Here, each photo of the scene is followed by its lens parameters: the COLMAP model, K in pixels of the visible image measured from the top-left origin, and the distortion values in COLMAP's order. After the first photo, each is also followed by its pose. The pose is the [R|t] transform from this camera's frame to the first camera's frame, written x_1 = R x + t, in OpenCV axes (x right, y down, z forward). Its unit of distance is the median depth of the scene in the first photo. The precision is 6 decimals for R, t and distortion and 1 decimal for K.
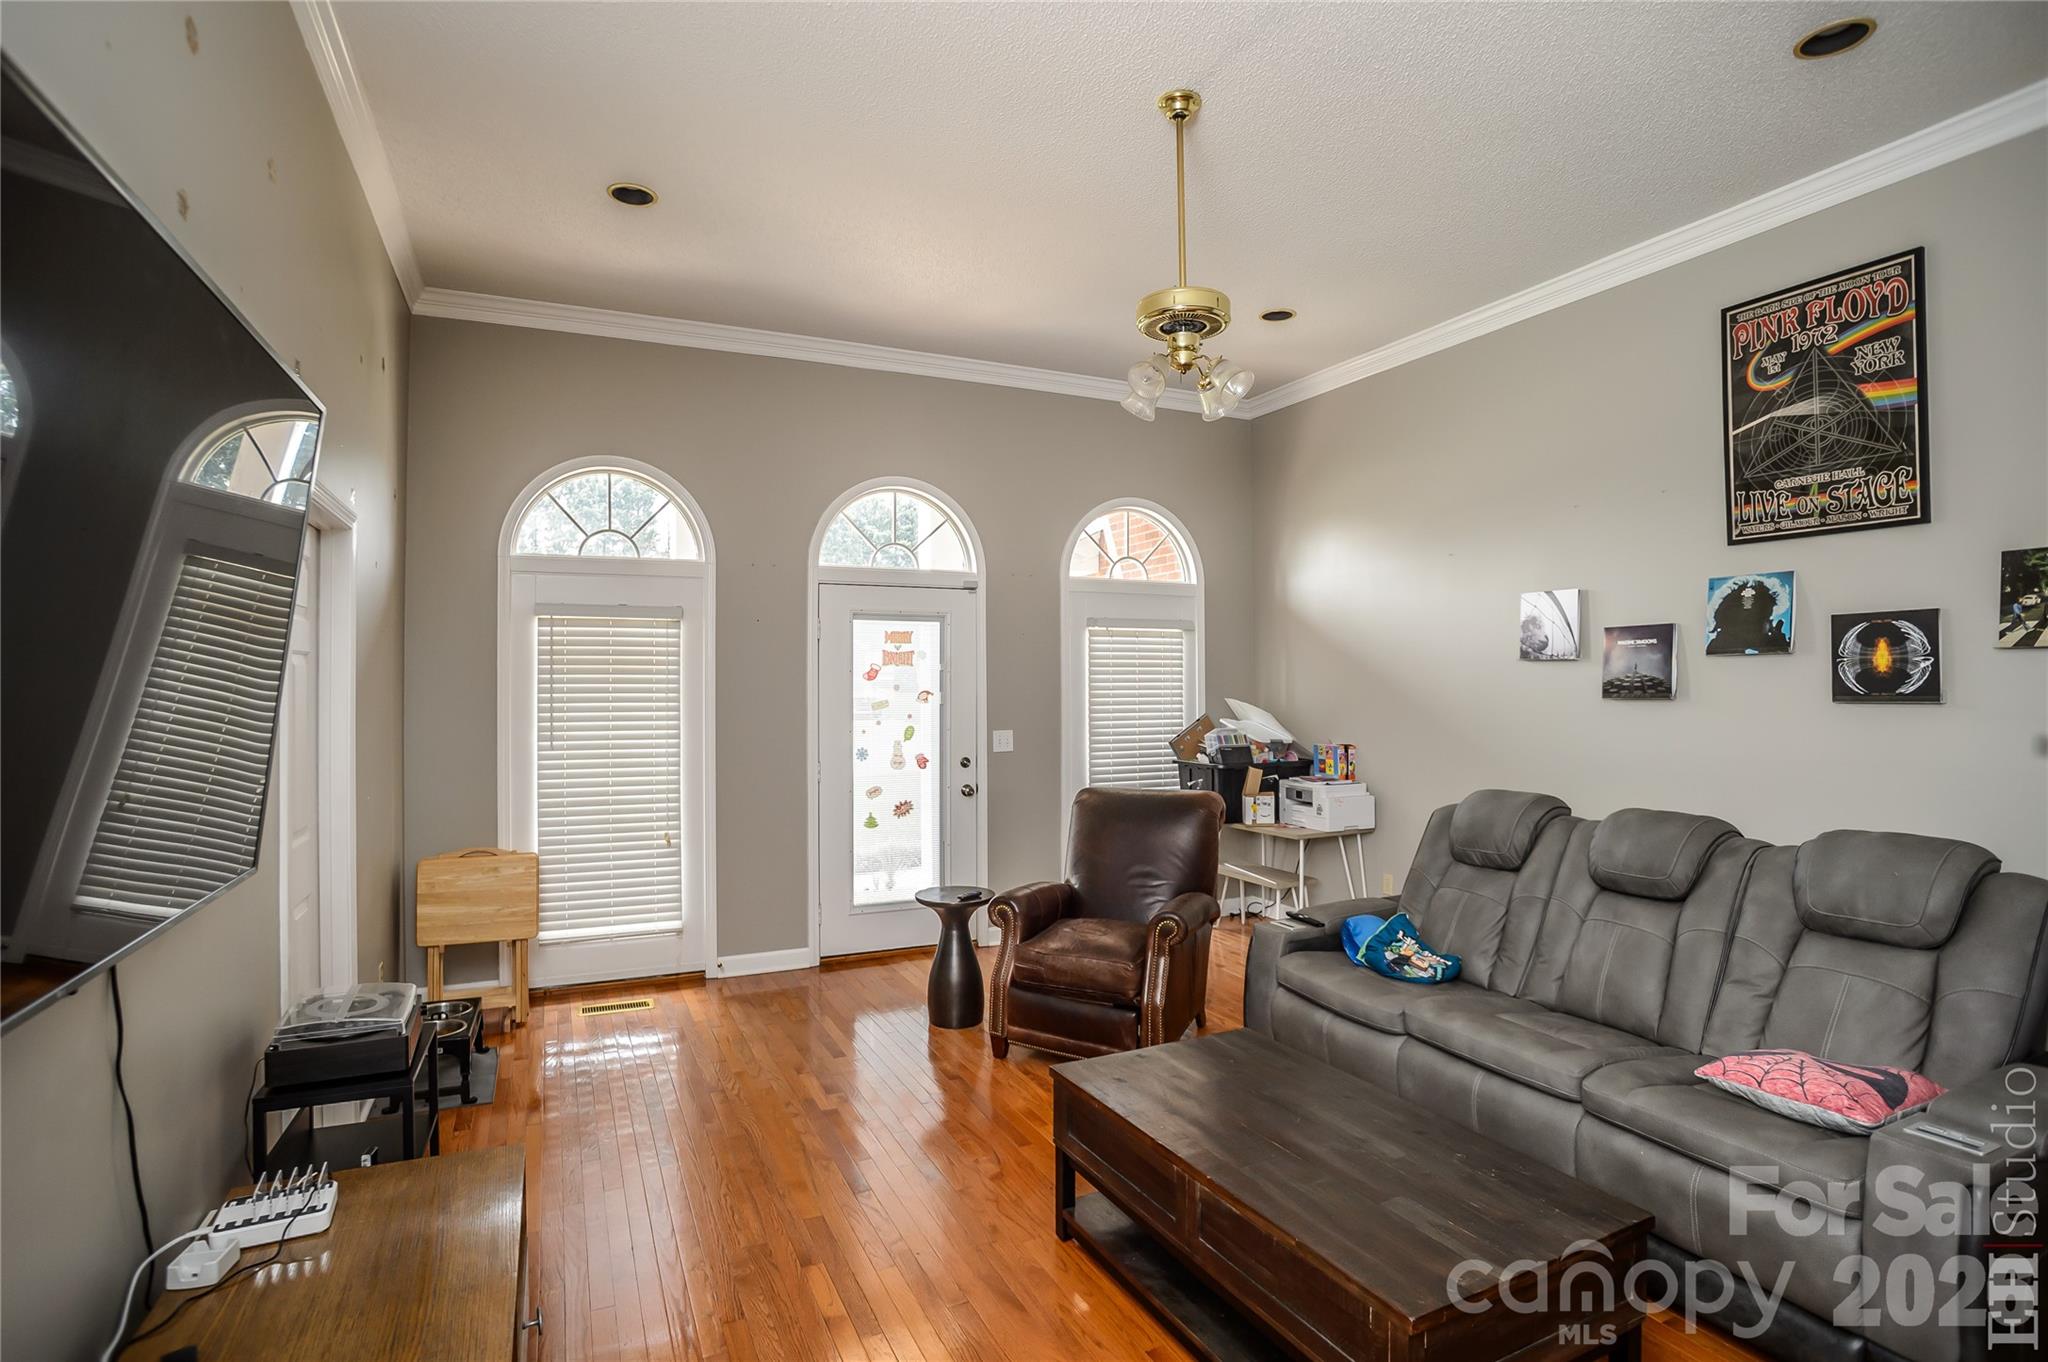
lens RADIAL K [[1021.2, 0, 1015.0], [0, 1021.2, 679.8], [0, 0, 1]] dist [-0.041626, 0.004435]
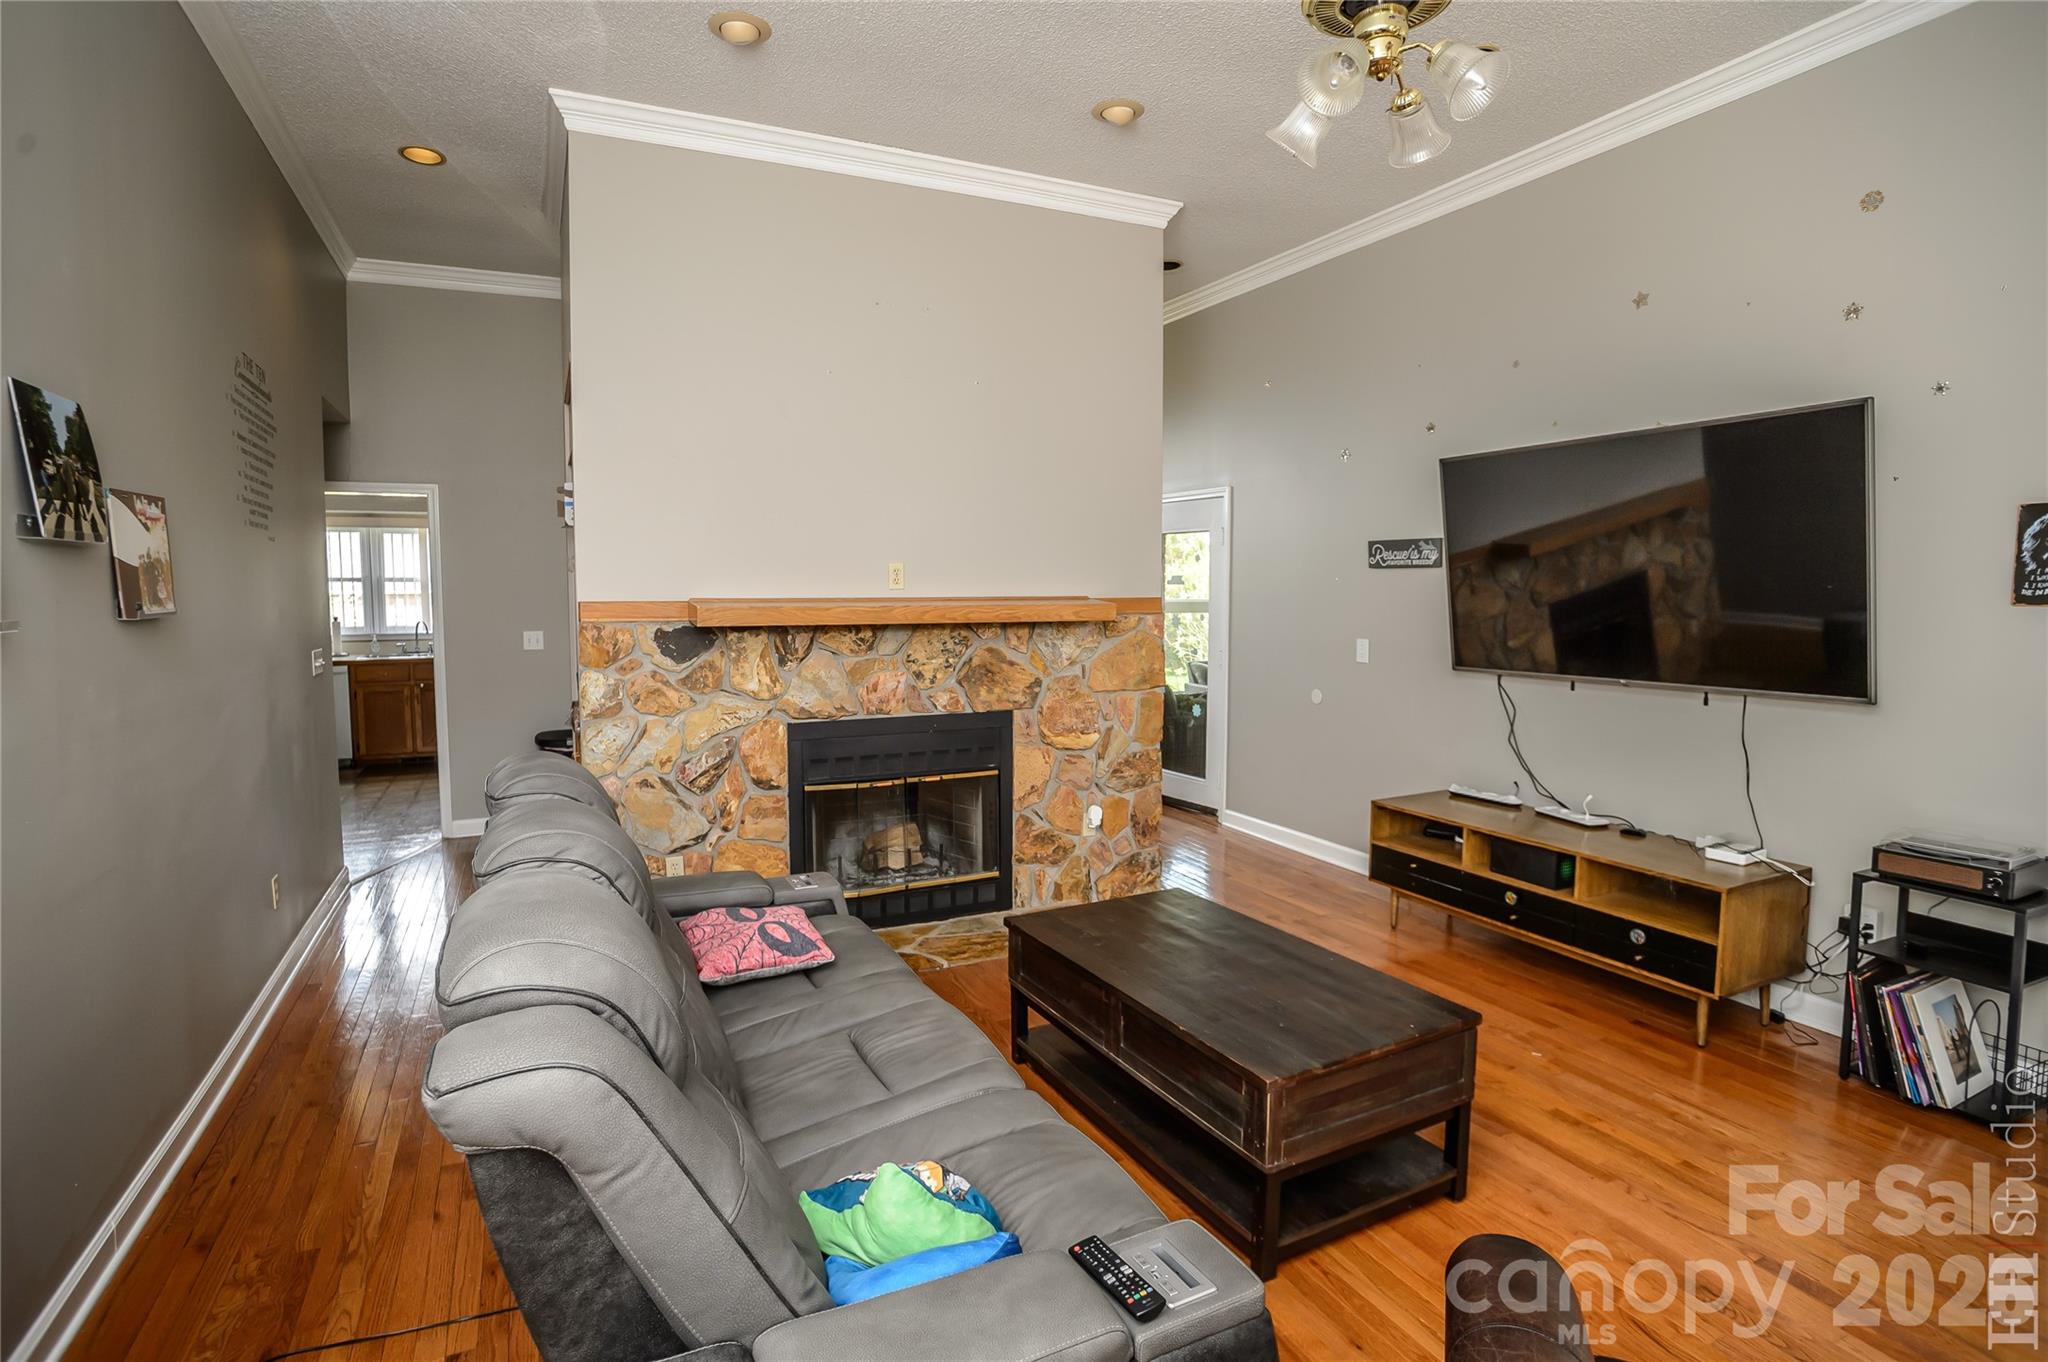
lens RADIAL K [[1021.2, 0, 1024.5], [0, 1021.2, 669.0], [0, 0, 1]] dist [-0.041626, 0.004435]
pose [[-0.999752, 0.009770, -0.020029, 0.326379], [0.008266, 0.997235, 0.073855, 0.009270], [0.020695, 0.073672, -0.997068, 1.408121]]
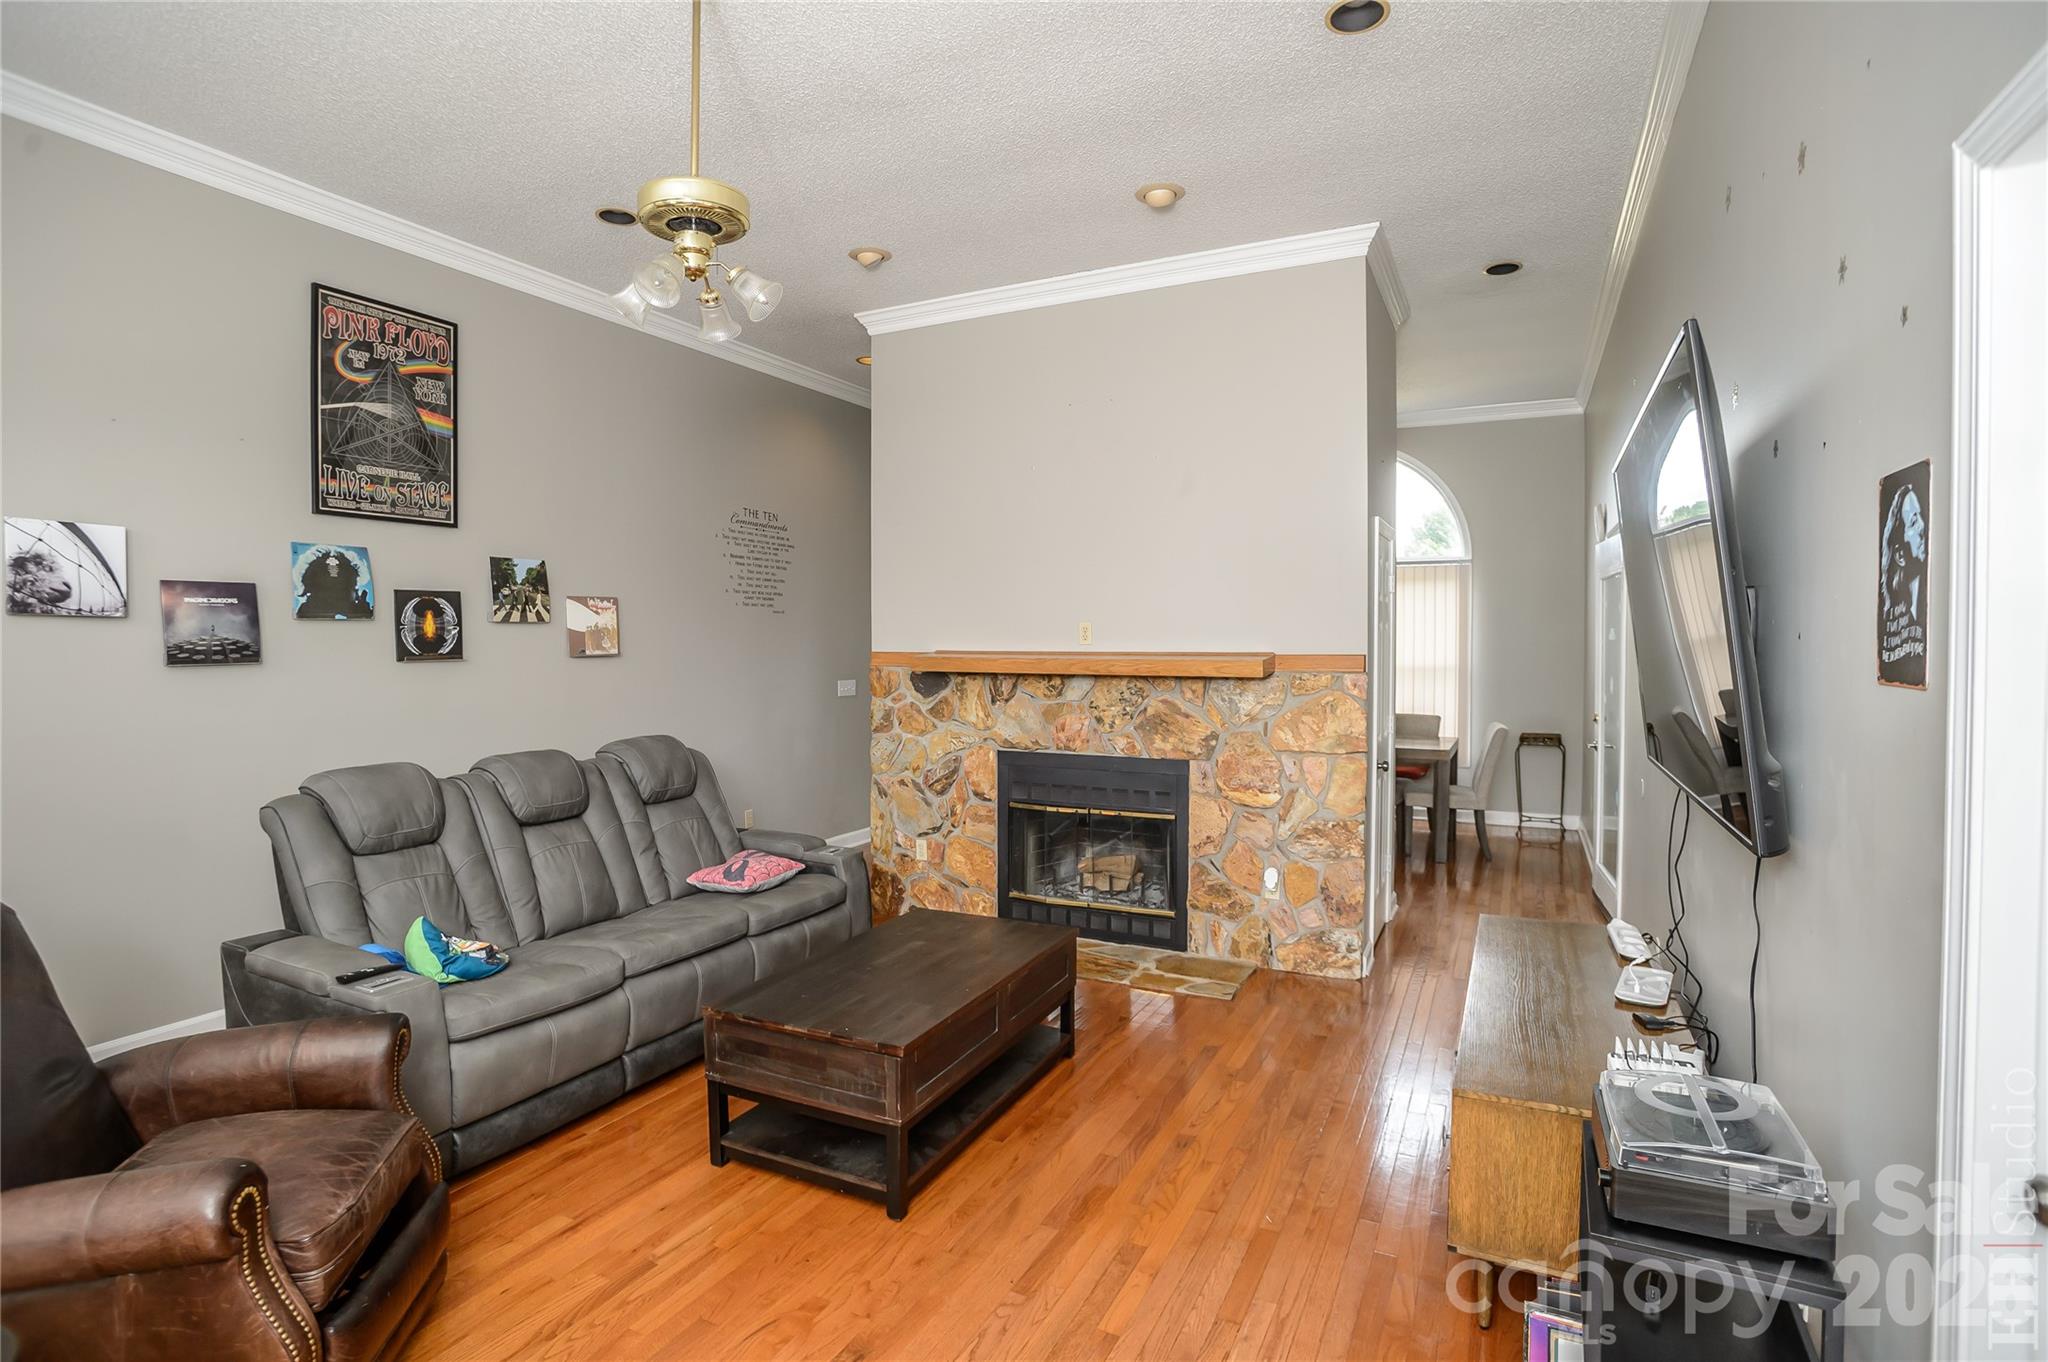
lens RADIAL K [[1021.2, 0, 1014.2], [0, 1021.2, 669.0], [0, 0, 1]] dist [-0.041626, 0.004435]
pose [[-0.629702, -0.016571, 0.776660, -0.579325], [0.002191, 0.999731, 0.023106, 0.004479], [-0.776834, 0.016252, -0.629496, 1.151985]]
